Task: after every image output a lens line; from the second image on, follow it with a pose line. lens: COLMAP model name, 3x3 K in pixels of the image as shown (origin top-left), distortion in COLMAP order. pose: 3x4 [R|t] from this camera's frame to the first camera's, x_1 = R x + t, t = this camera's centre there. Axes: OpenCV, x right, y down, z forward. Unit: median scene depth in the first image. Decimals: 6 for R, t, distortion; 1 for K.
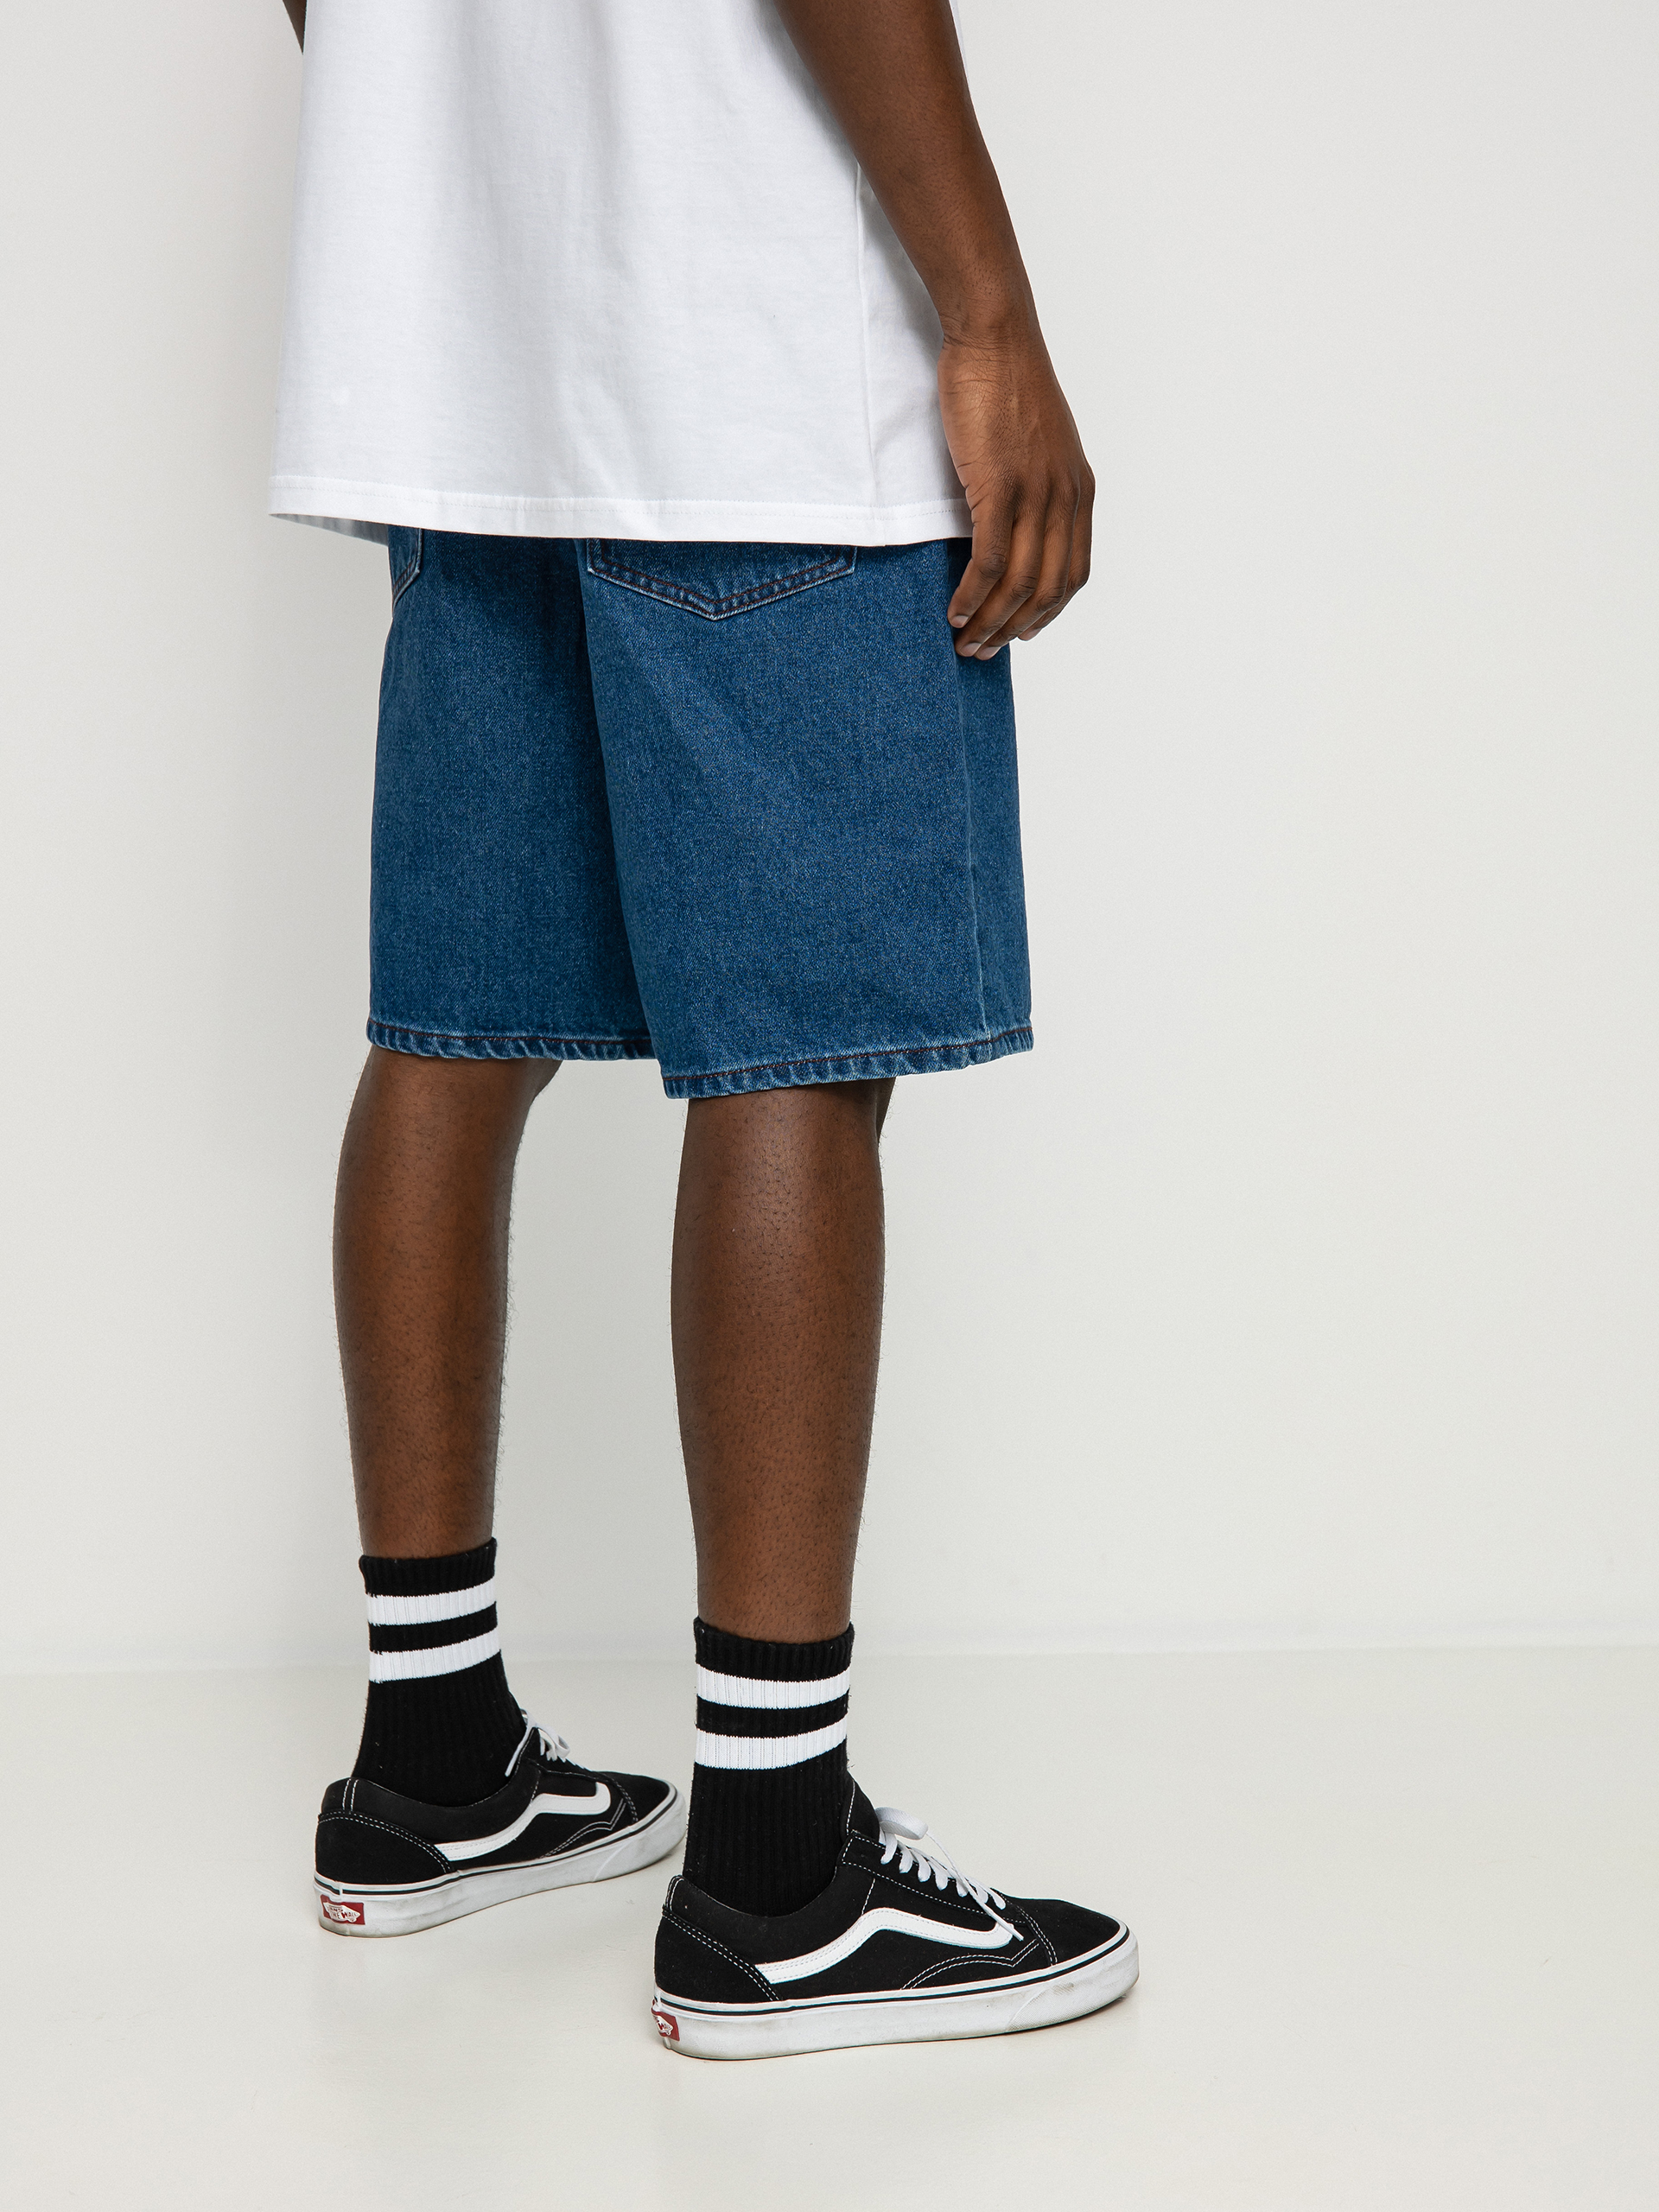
lens RADIAL K [[3853.7, 0, 829.9], [0, 3853.7, 1105.6], [0, 0, 1]] dist [0.011362, 0.000000]
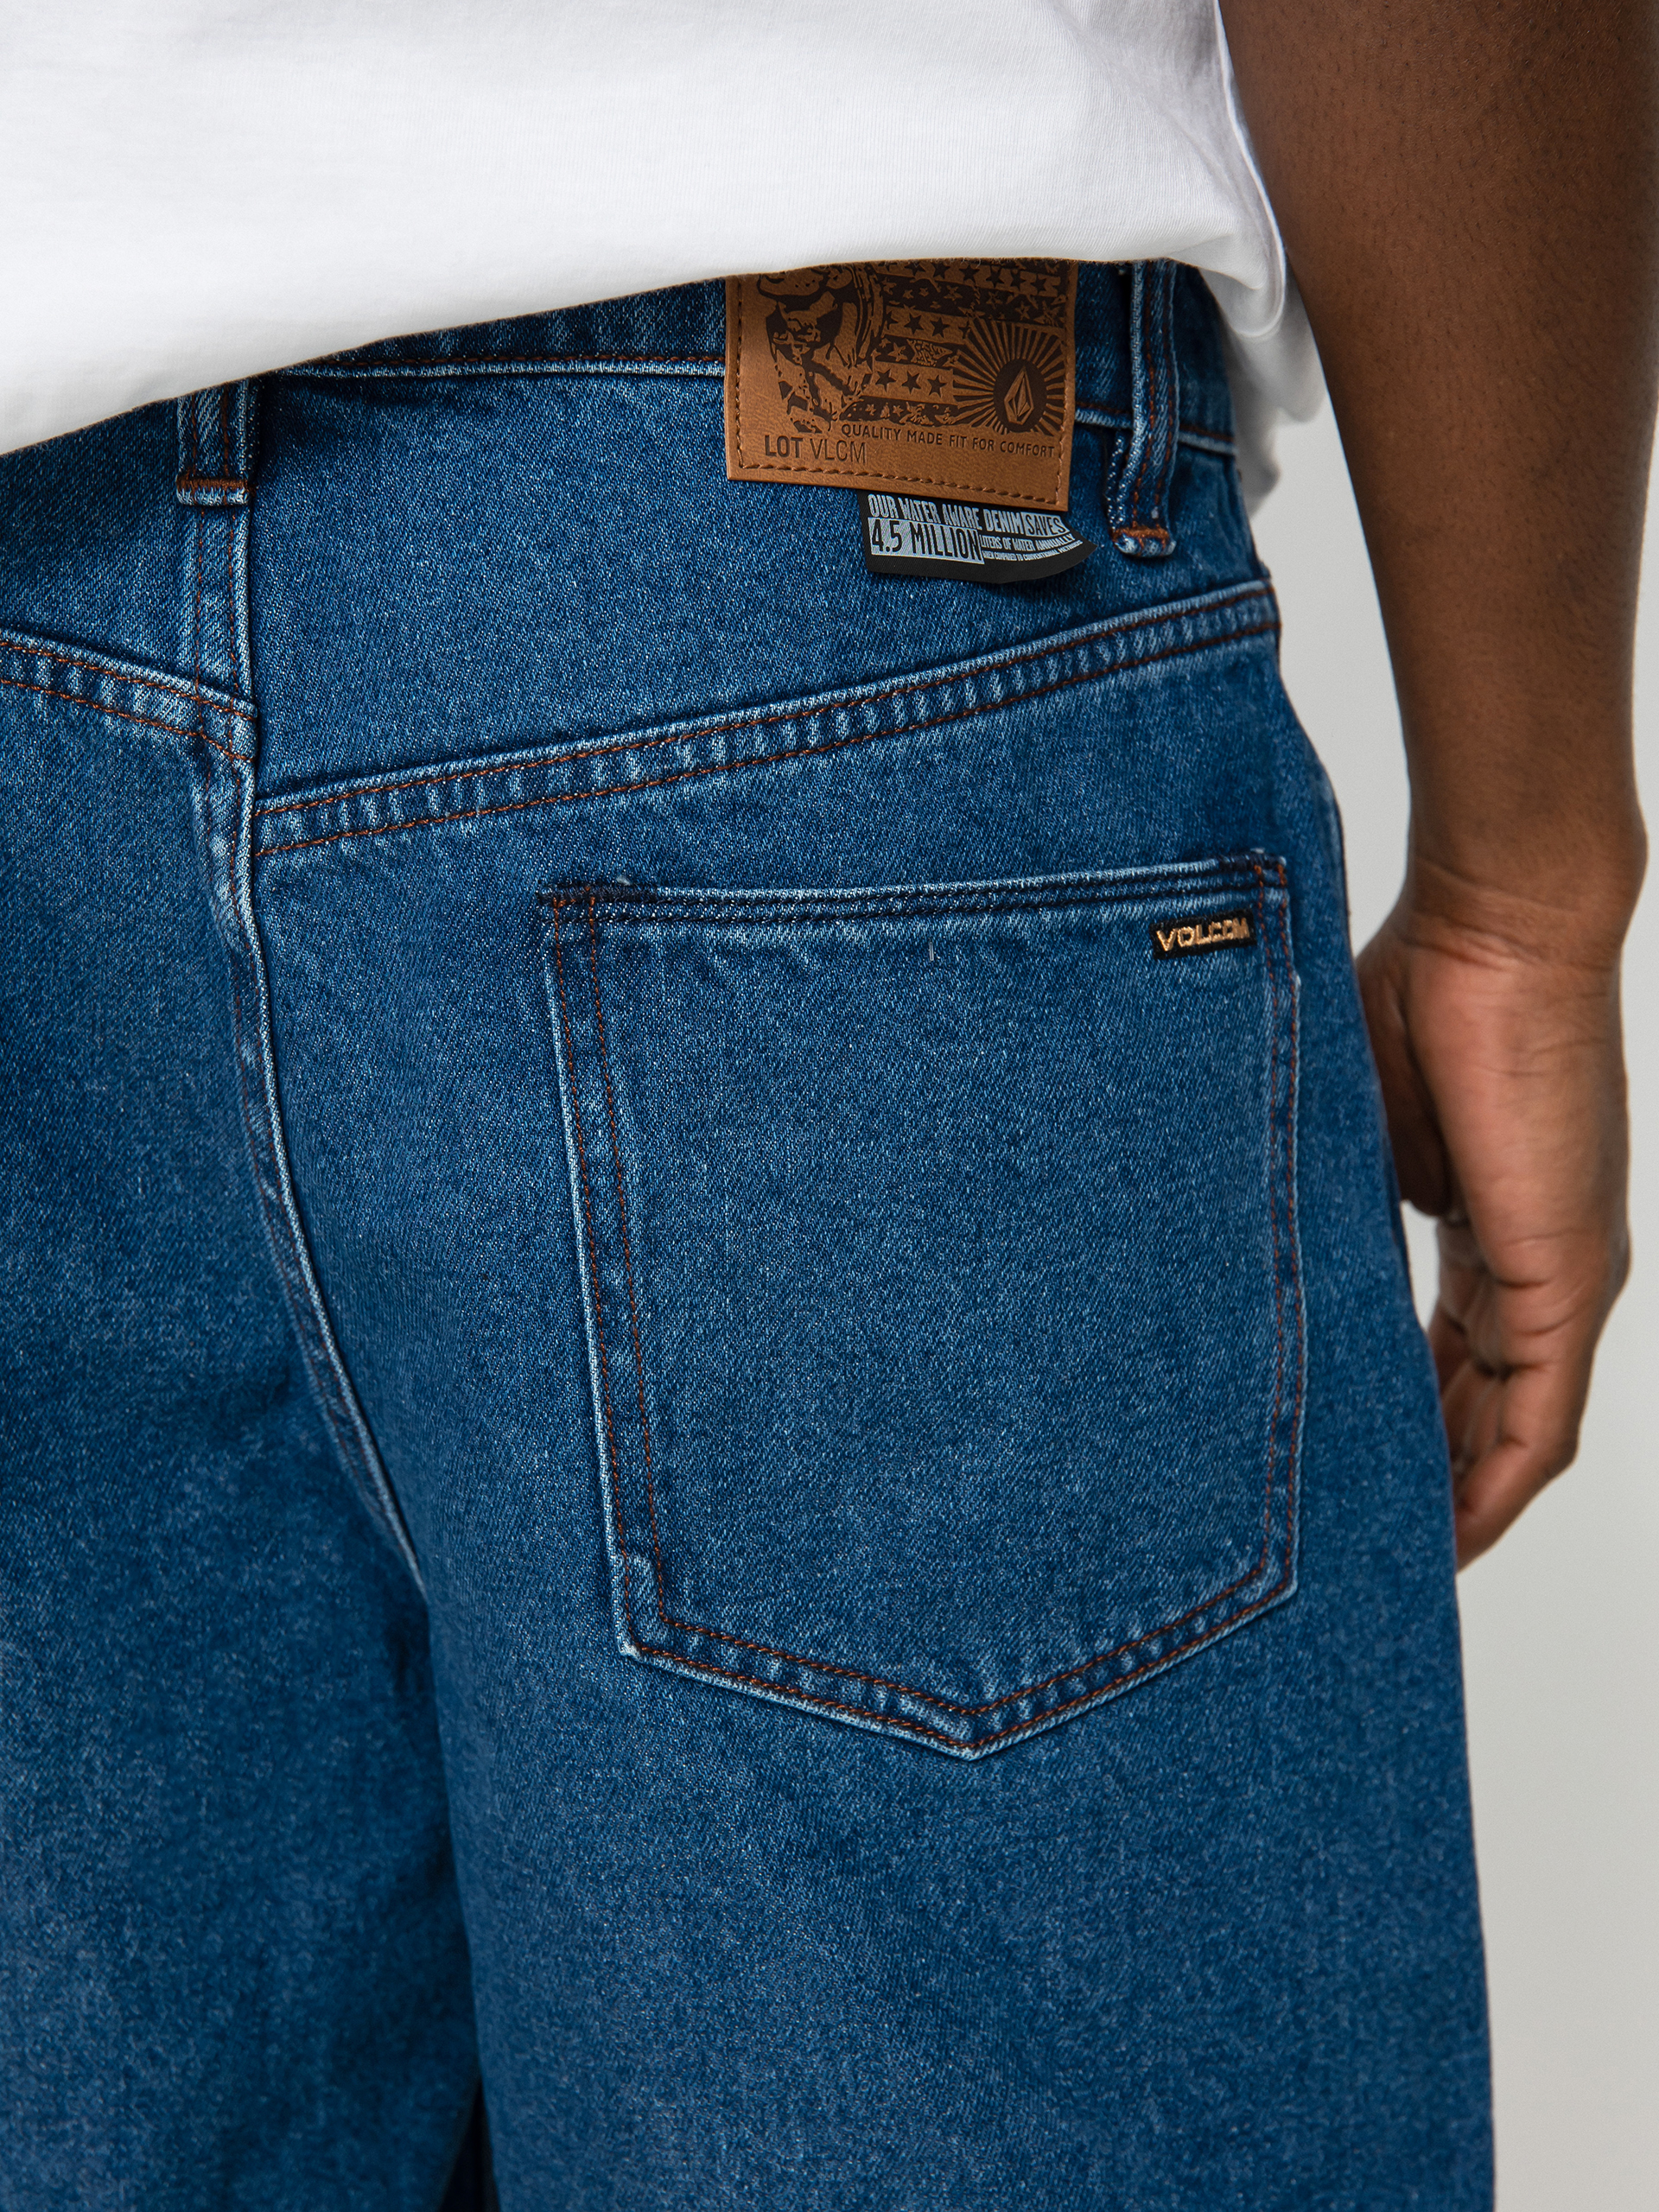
lens RADIAL K [[3853.7, 0, 830.0], [0, 3853.7, 1107.1], [0, 0, 1]] dist [0.011362, 0.000000]
pose [[0.882055, -0.060707, 0.467218, -0.210509], [0.043953, 0.997942, 0.046688, -0.206123], [-0.469091, -0.020646, 0.882908, 0.681808]]
